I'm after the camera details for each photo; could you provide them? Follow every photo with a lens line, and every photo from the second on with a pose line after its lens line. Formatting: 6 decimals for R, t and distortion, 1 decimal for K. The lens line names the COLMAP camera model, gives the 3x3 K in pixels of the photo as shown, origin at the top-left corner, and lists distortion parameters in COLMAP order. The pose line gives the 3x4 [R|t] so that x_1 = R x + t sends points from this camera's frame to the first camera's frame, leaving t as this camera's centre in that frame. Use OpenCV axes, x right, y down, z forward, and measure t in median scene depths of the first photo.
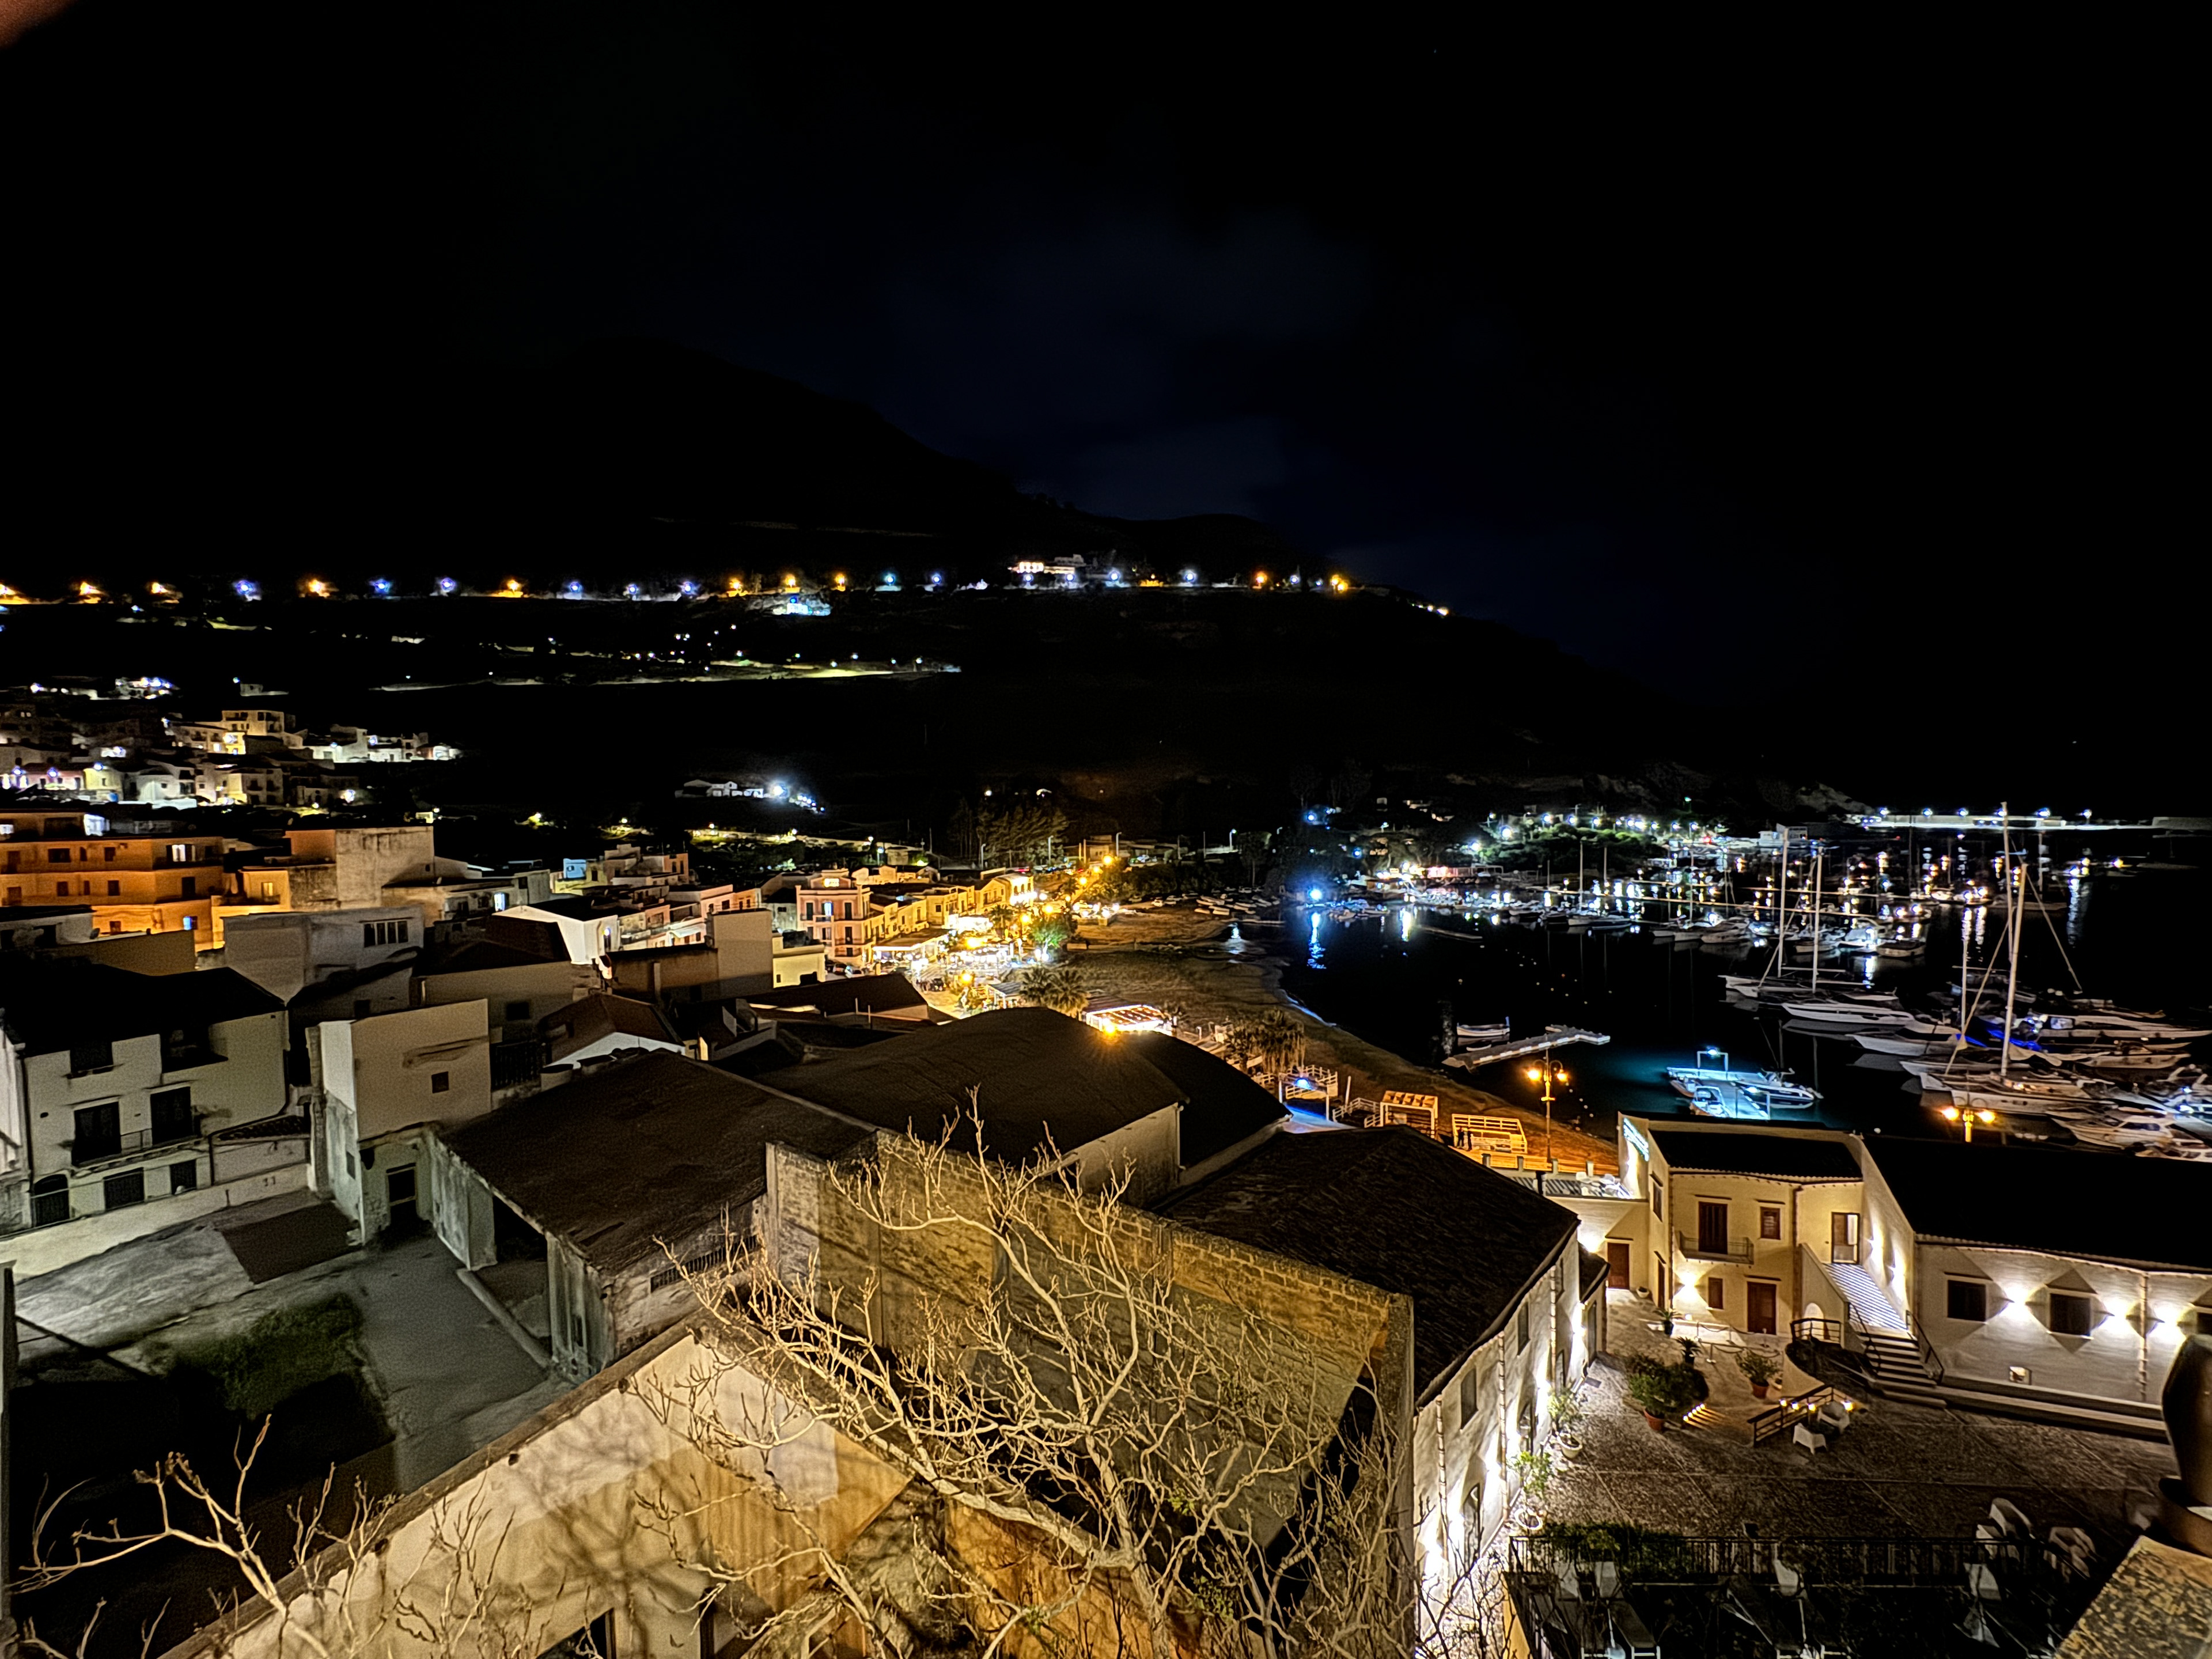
lens RADIAL K [[878.6, 0, 1104.9], [0, 878.6, 832.4], [0, 0, 1]] dist [0.000056, -0.000100]
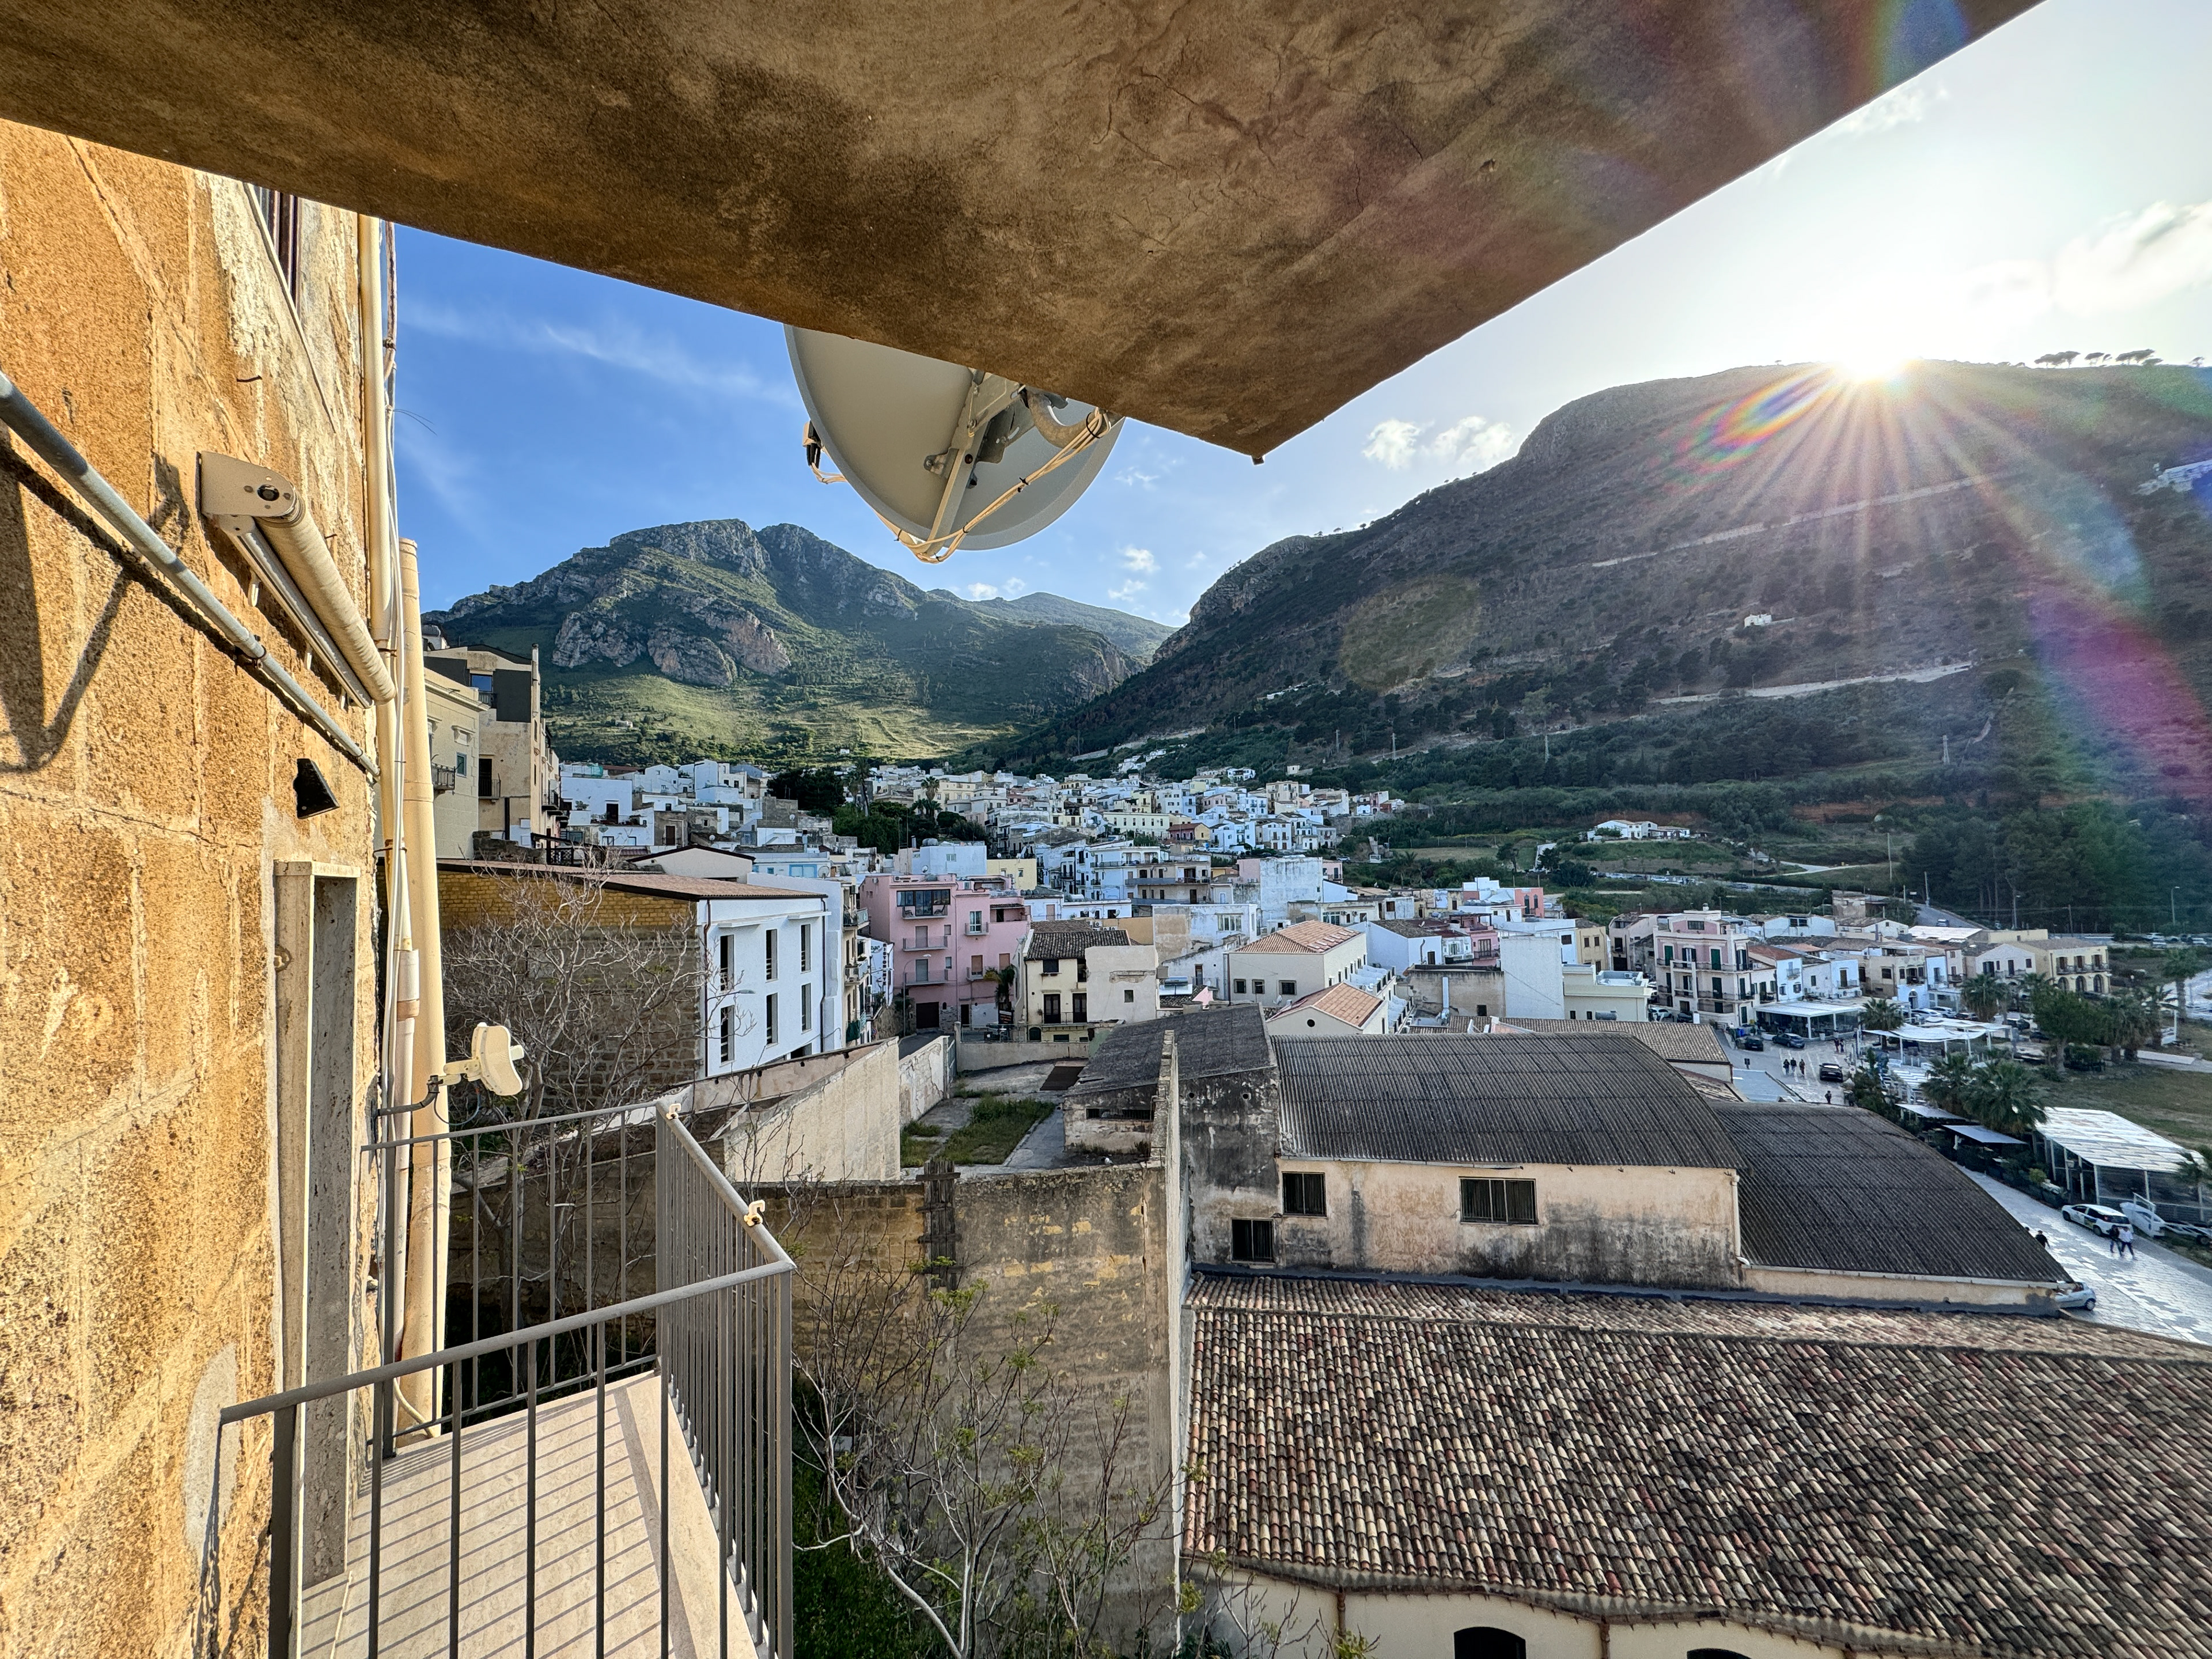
lens RADIAL K [[878.6, 0, 1104.9], [0, 878.6, 832.4], [0, 0, 1]] dist [0.000056, -0.000100]
pose [[0.531823, -0.028254, -0.846384, 0.442662], [-0.020176, 0.998737, -0.046018, 0.062701], [0.846615, 0.041550, 0.530581, 0.126678]]
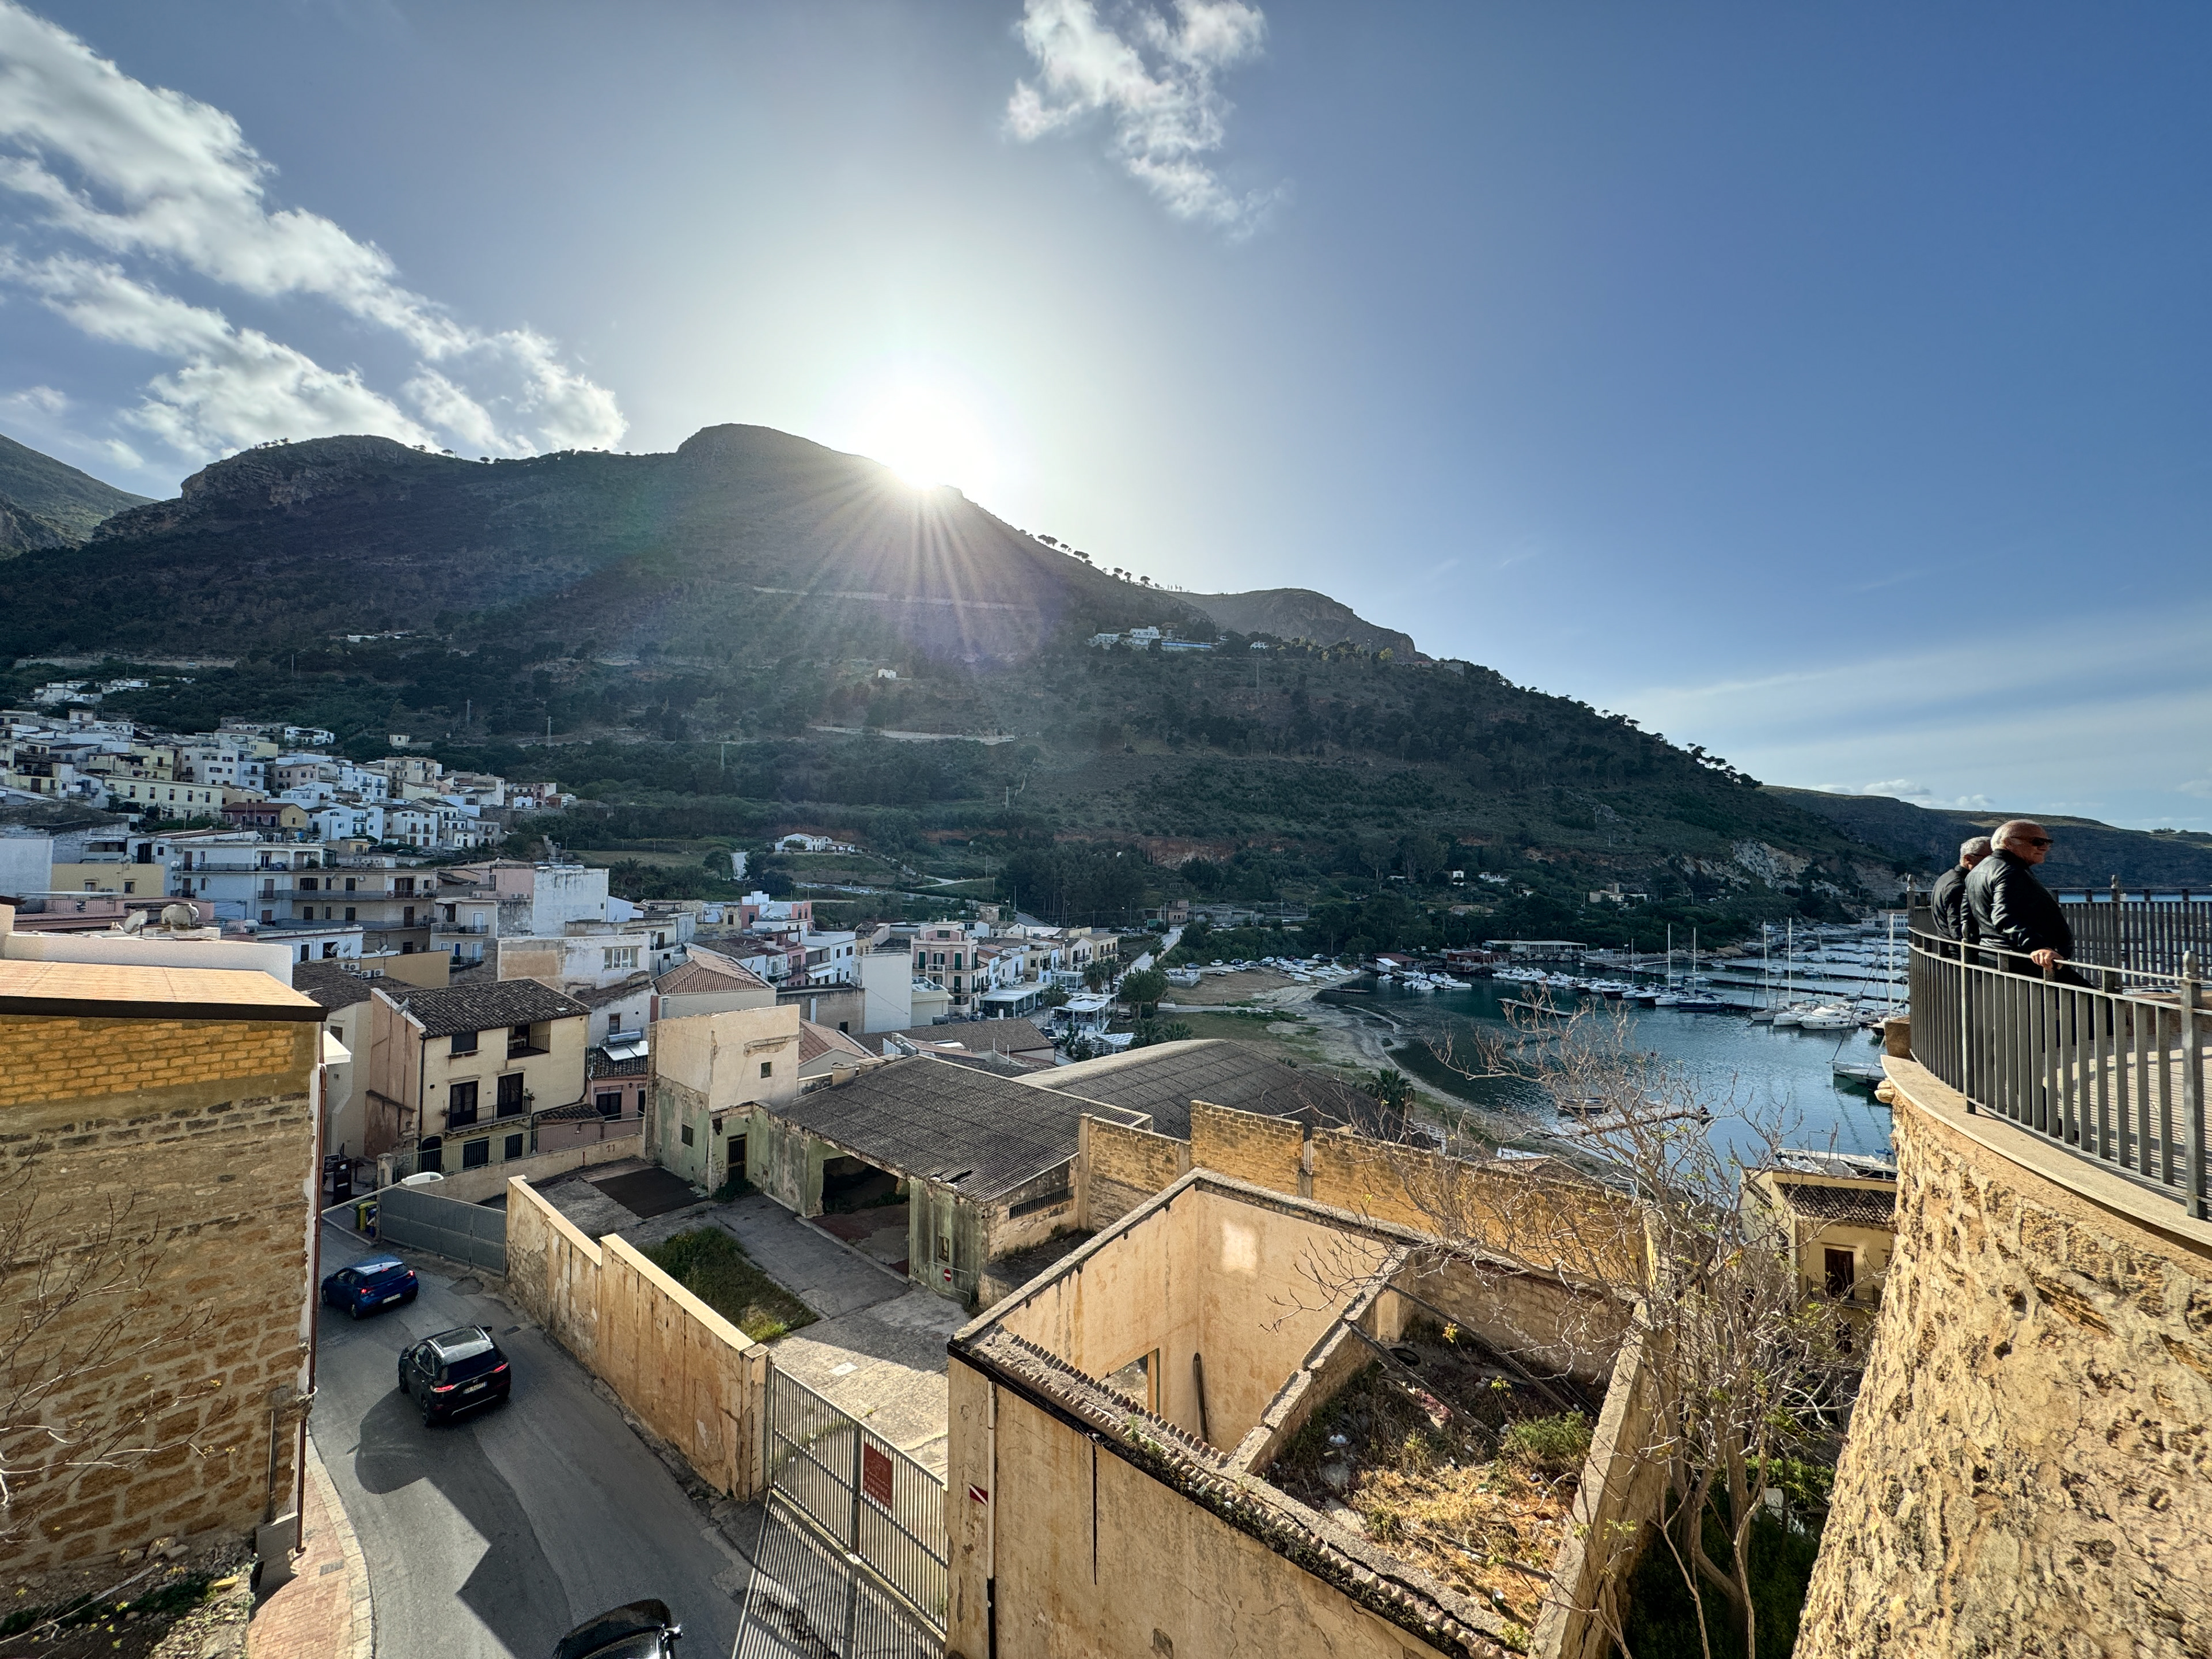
lens RADIAL K [[878.6, 0, 1104.9], [0, 878.6, 832.4], [0, 0, 1]] dist [0.000056, -0.000100]
pose [[0.997260, 0.027970, -0.068480, -0.173145], [-0.032963, 0.996794, -0.072899, 0.020397], [0.066221, 0.074957, 0.994986, -0.200787]]
